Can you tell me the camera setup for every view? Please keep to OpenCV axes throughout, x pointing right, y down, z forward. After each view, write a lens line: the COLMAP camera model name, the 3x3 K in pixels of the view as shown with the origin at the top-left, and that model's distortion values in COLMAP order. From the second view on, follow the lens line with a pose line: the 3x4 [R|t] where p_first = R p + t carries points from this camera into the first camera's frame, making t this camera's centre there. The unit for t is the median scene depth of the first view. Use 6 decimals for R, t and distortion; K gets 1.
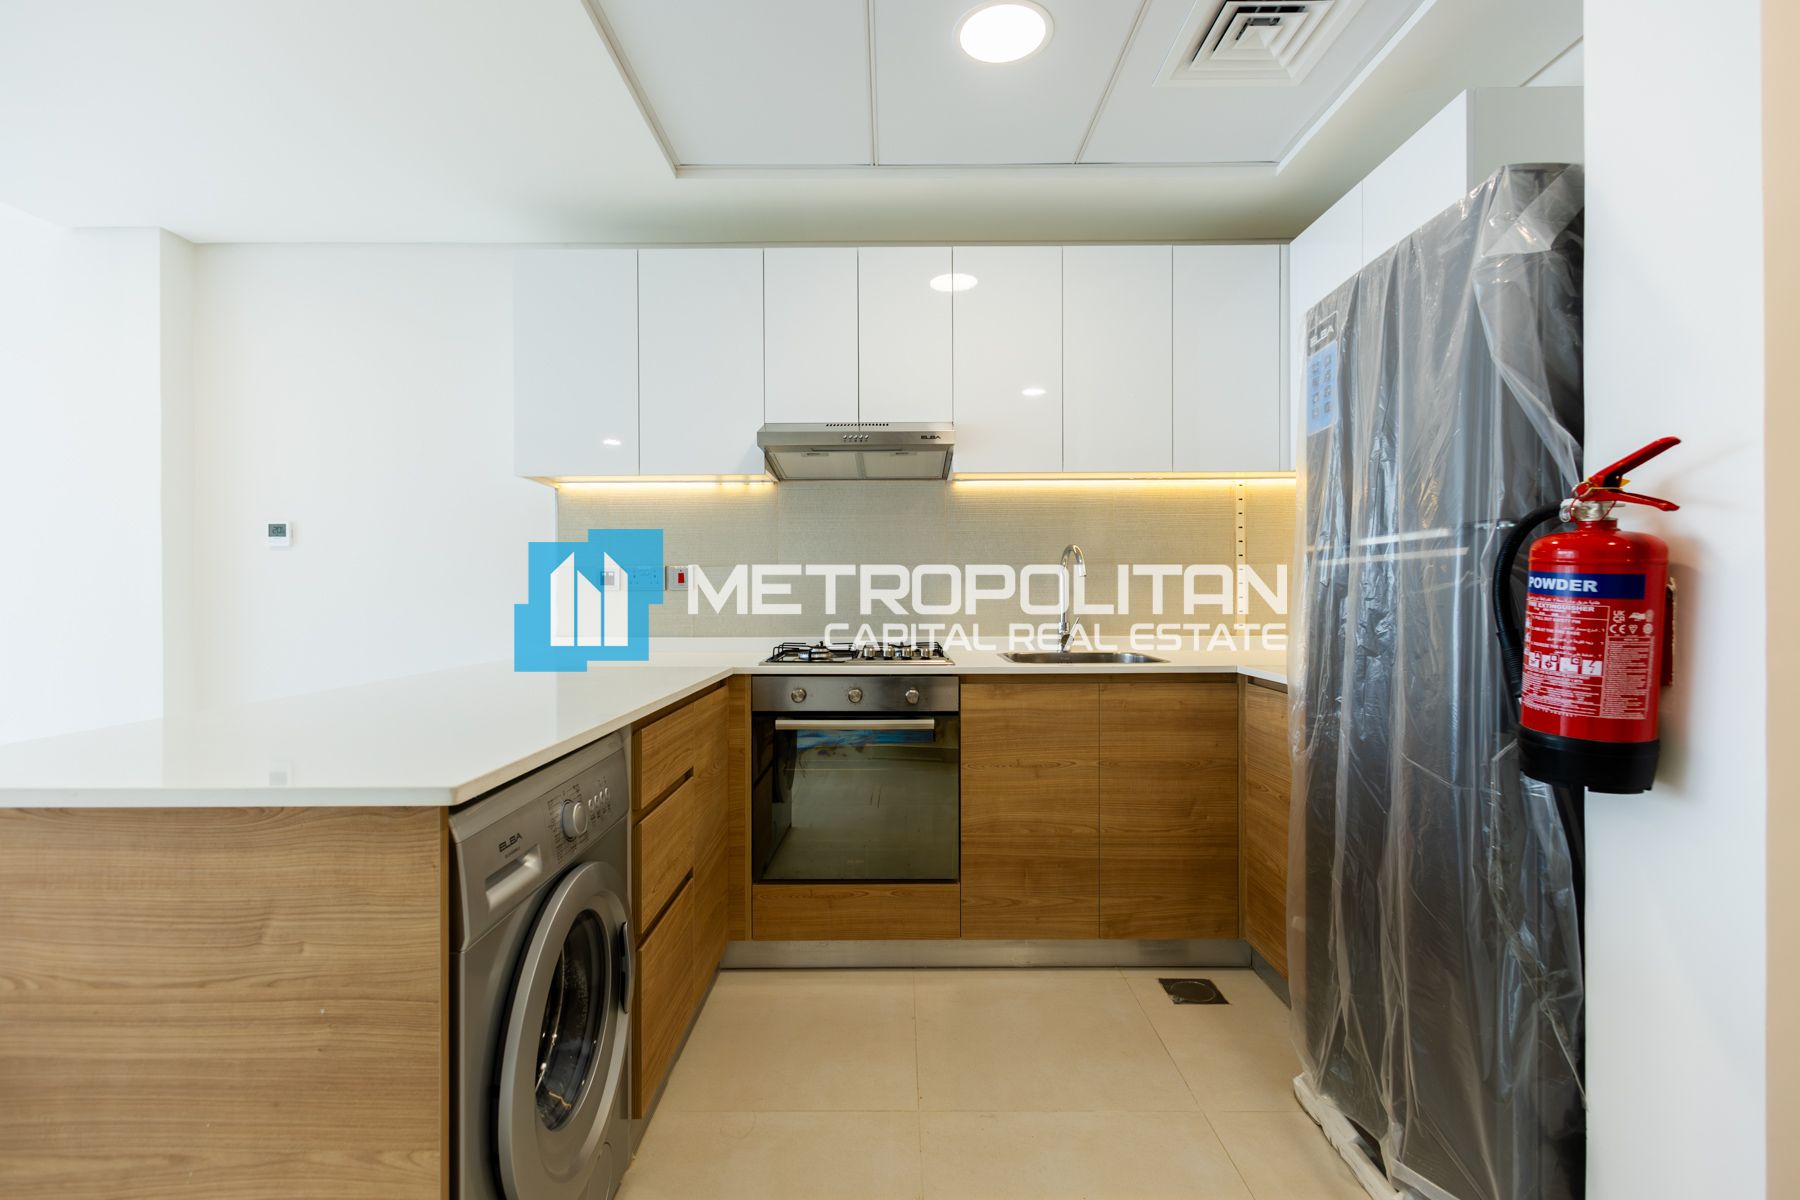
lens RADIAL K [[822.0, 0, 898.9], [0, 822.0, 600.2], [0, 0, 1]] dist [0.008691, -0.002874]
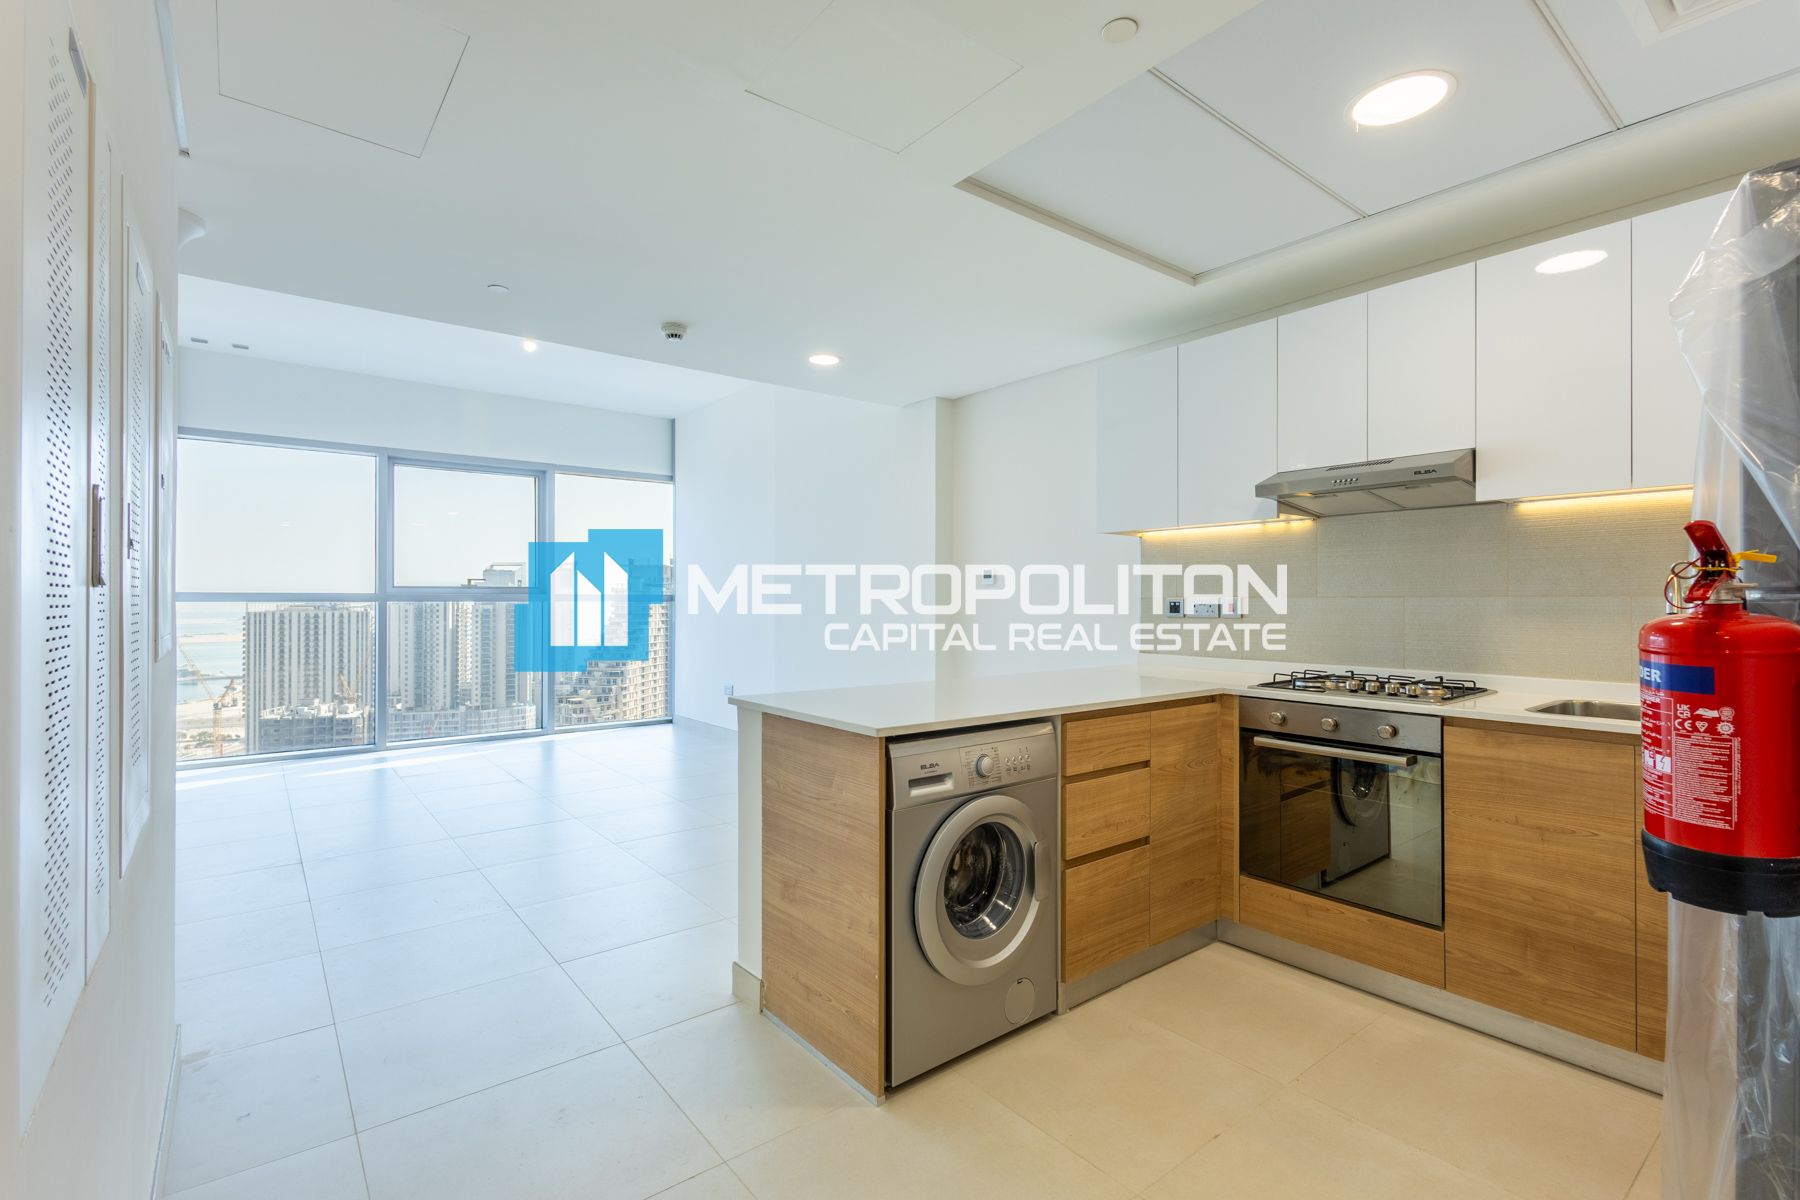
lens RADIAL K [[822.0, 0, 897.4], [0, 822.0, 600.7], [0, 0, 1]] dist [0.008691, -0.002874]
pose [[0.617445, 0.004477, -0.786602, 0.447069], [-0.007899, 0.999969, -0.000510, -0.040461], [0.786575, 0.006528, 0.617461, -0.108901]]
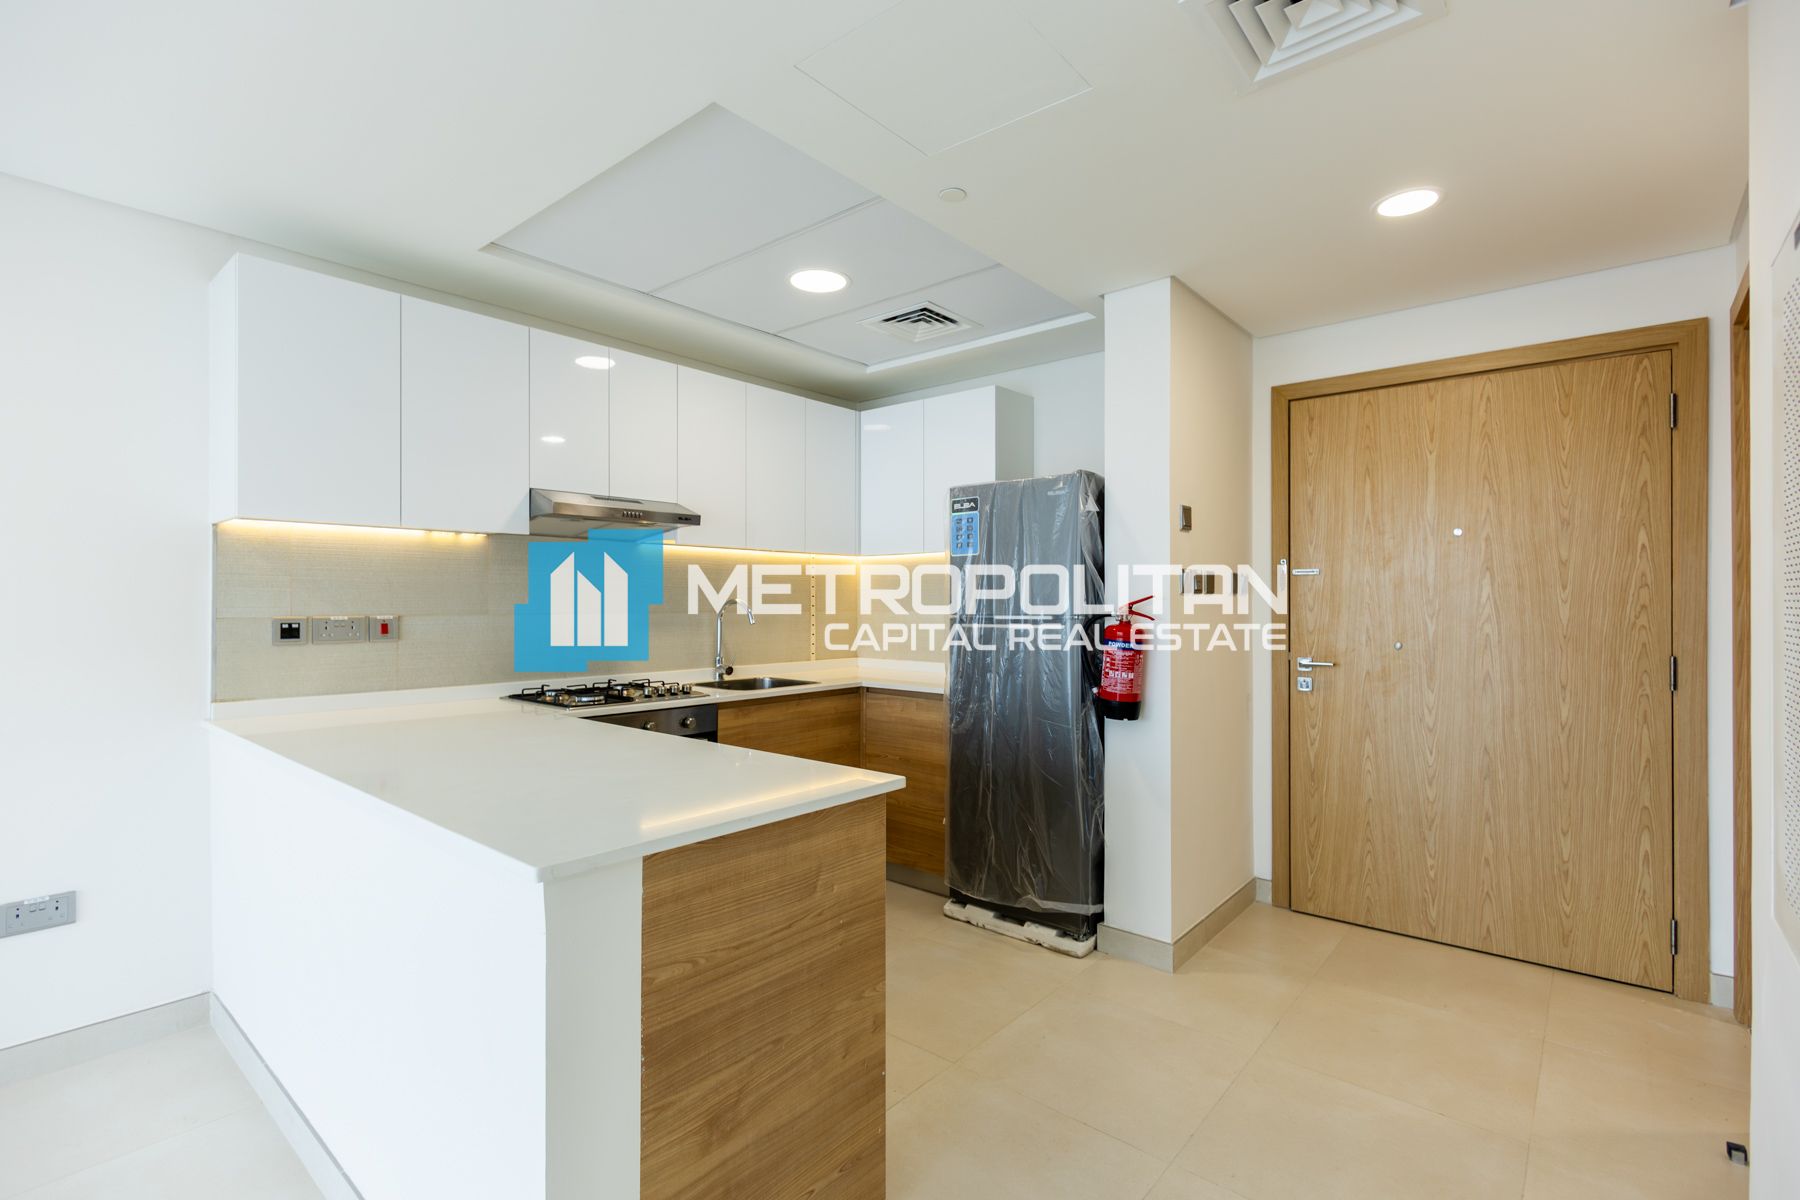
lens RADIAL K [[822.0, 0, 897.3], [0, 822.0, 603.6], [0, 0, 1]] dist [0.008691, -0.002874]
pose [[0.650322, 0.003324, 0.759651, -0.754781], [0.002449, 0.999976, -0.006471, -0.061073], [-0.759654, 0.006068, 0.650299, -0.083185]]
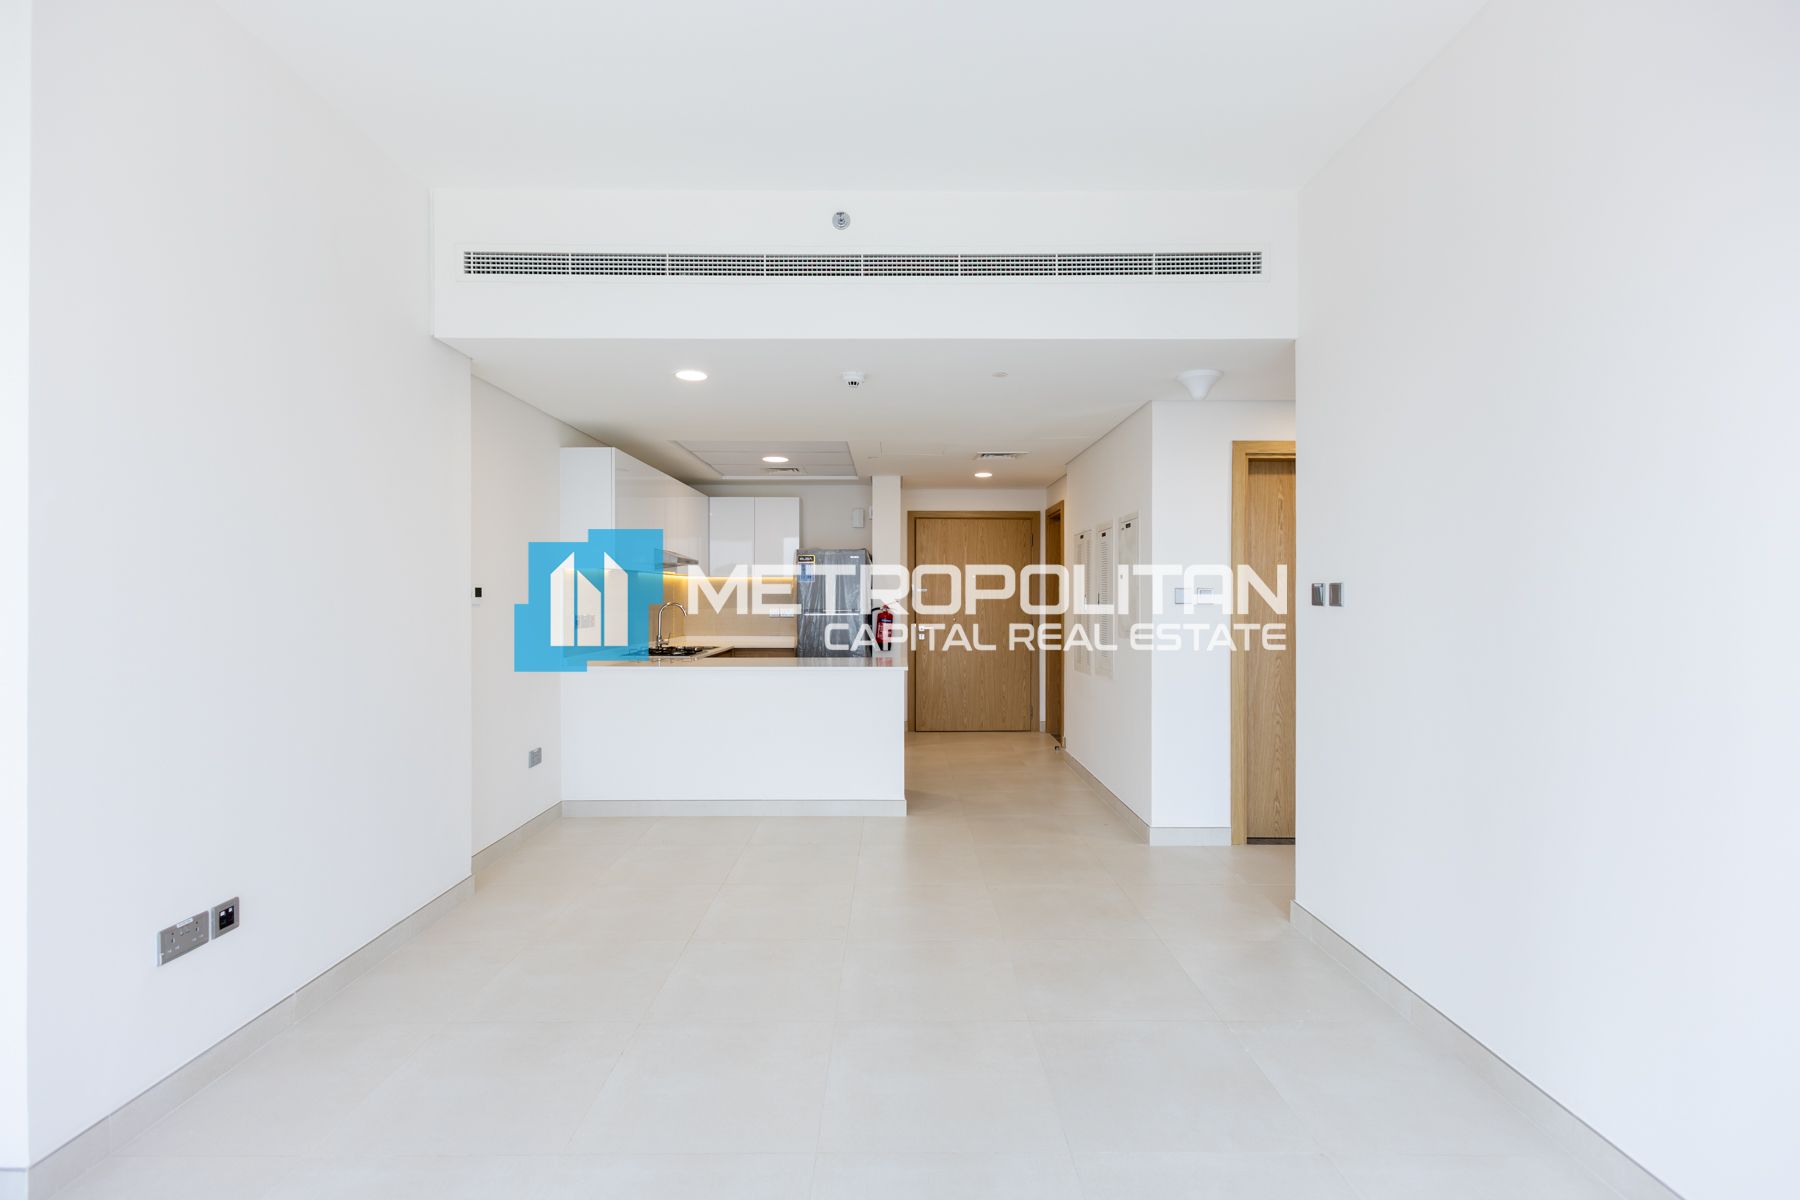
lens RADIAL K [[822.0, 0, 902.9], [0, 822.0, 598.2], [0, 0, 1]] dist [0.008691, -0.002874]
pose [[0.009680, -0.004295, 0.999944, -2.648593], [0.005102, 0.999978, 0.004246, -0.103554], [-0.999940, 0.005061, 0.009701, 0.349806]]
